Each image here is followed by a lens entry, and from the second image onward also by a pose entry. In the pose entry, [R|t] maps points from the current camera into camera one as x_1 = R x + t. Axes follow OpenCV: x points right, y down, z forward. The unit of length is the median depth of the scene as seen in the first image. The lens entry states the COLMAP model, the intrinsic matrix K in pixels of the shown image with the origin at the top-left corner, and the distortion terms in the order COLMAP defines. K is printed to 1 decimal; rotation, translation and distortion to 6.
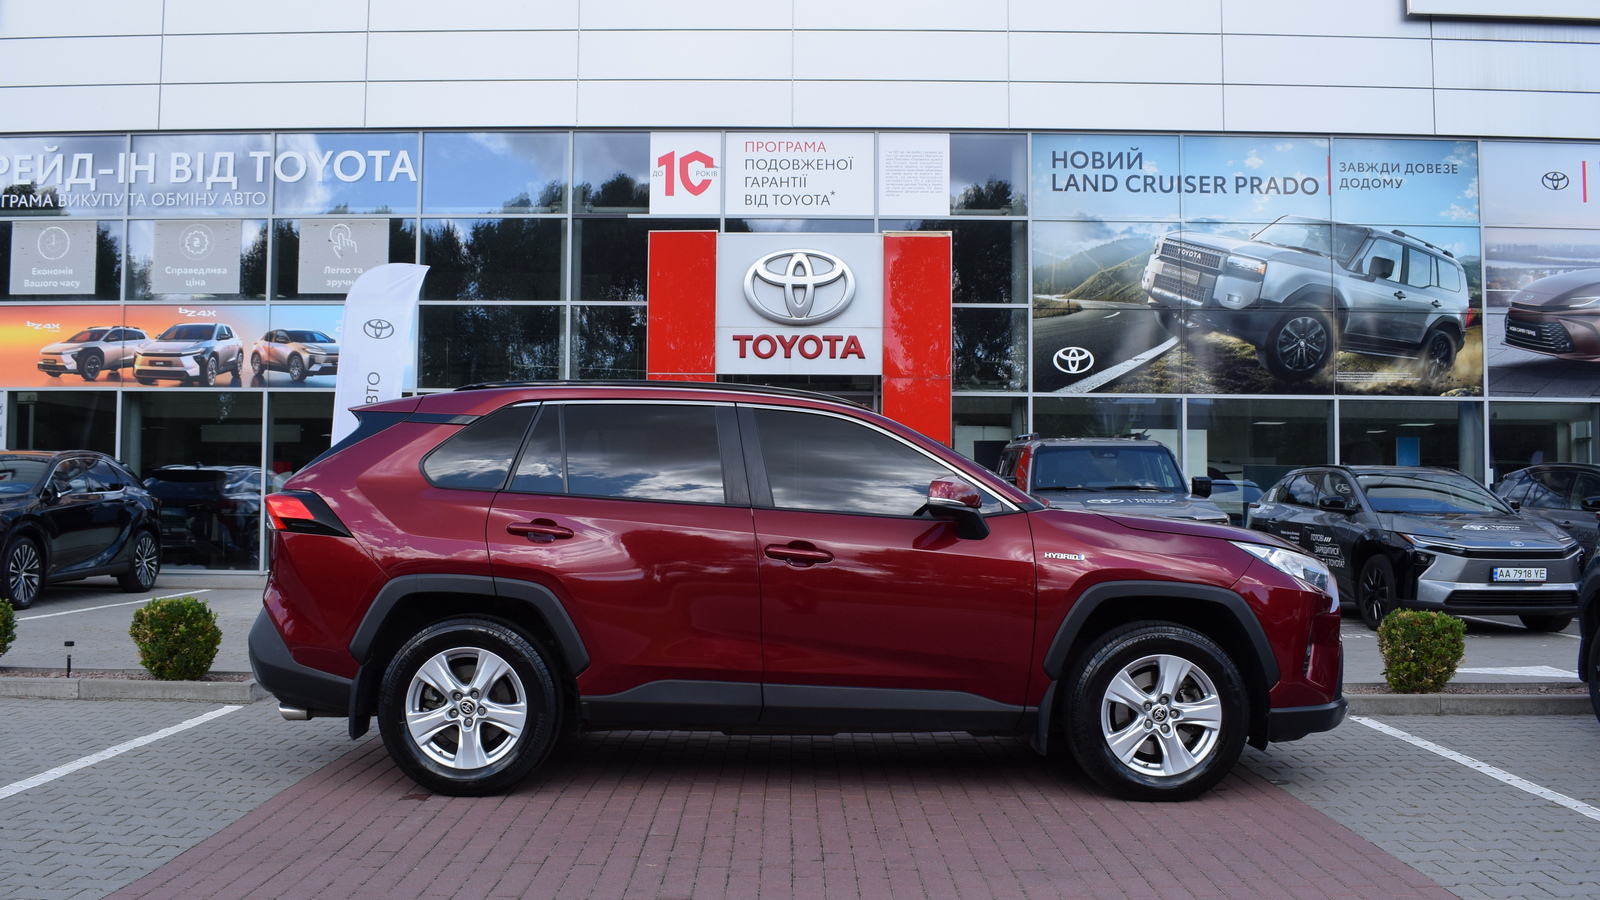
lens RADIAL K [[1375.8, 0, 781.5], [0, 1375.8, 440.4], [0, 0, 1]] dist [-0.082992, 0.000413]
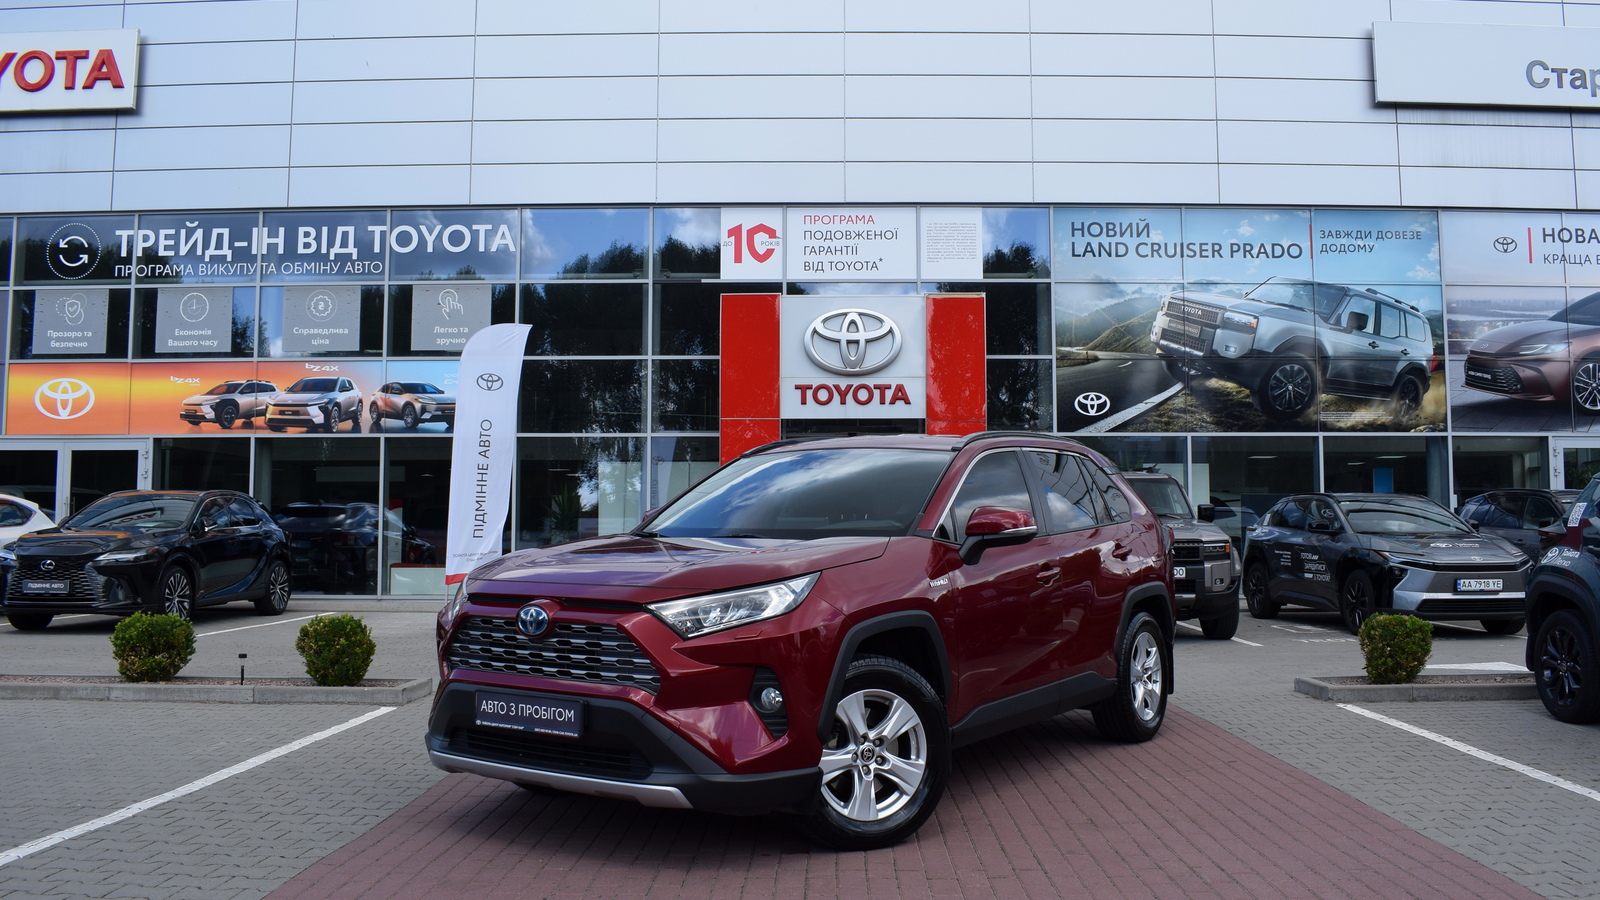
lens RADIAL K [[1288.6, 0, 825.4], [0, 1288.6, 439.8], [0, 0, 1]] dist [-0.093255, 0.007011]
pose [[0.999823, -0.008448, 0.016807, -0.028377], [0.008927, 0.999549, -0.028664, 0.000126], [-0.016558, 0.028809, 0.999448, -0.068276]]
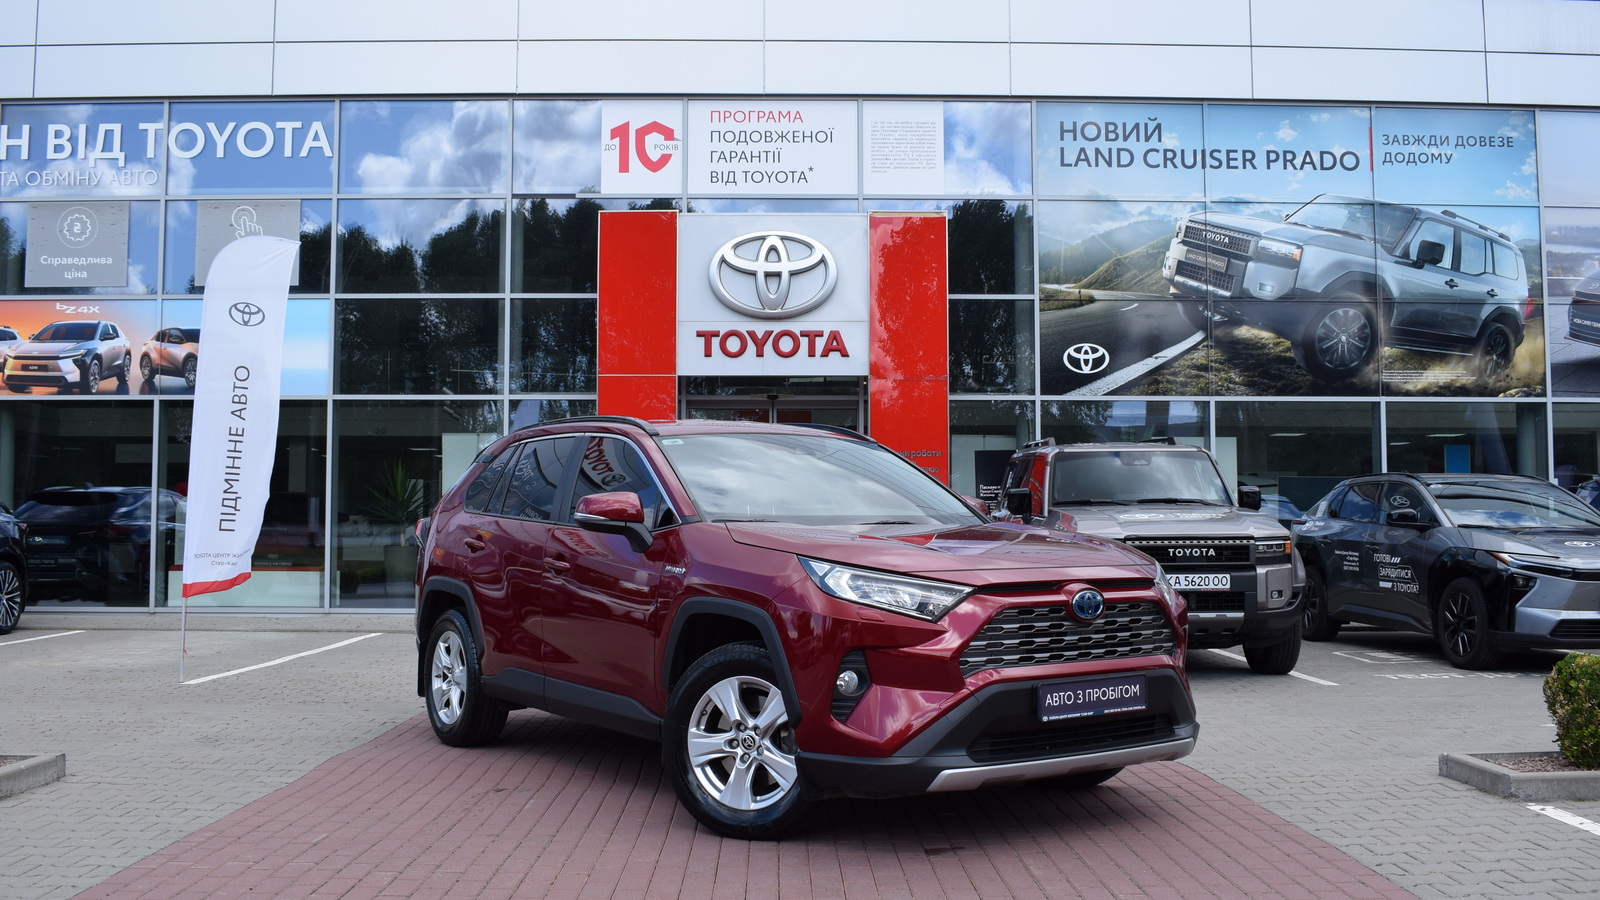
lens RADIAL K [[1207.9, 0, 811.3], [0, 1207.9, 463.4], [0, 0, 1]] dist [-0.070151, 0.003820]
pose [[0.999478, -0.006897, 0.031560, 0.012306], [0.007264, 0.999907, -0.011529, 0.016343], [-0.031478, 0.011752, 0.999435, 0.237695]]
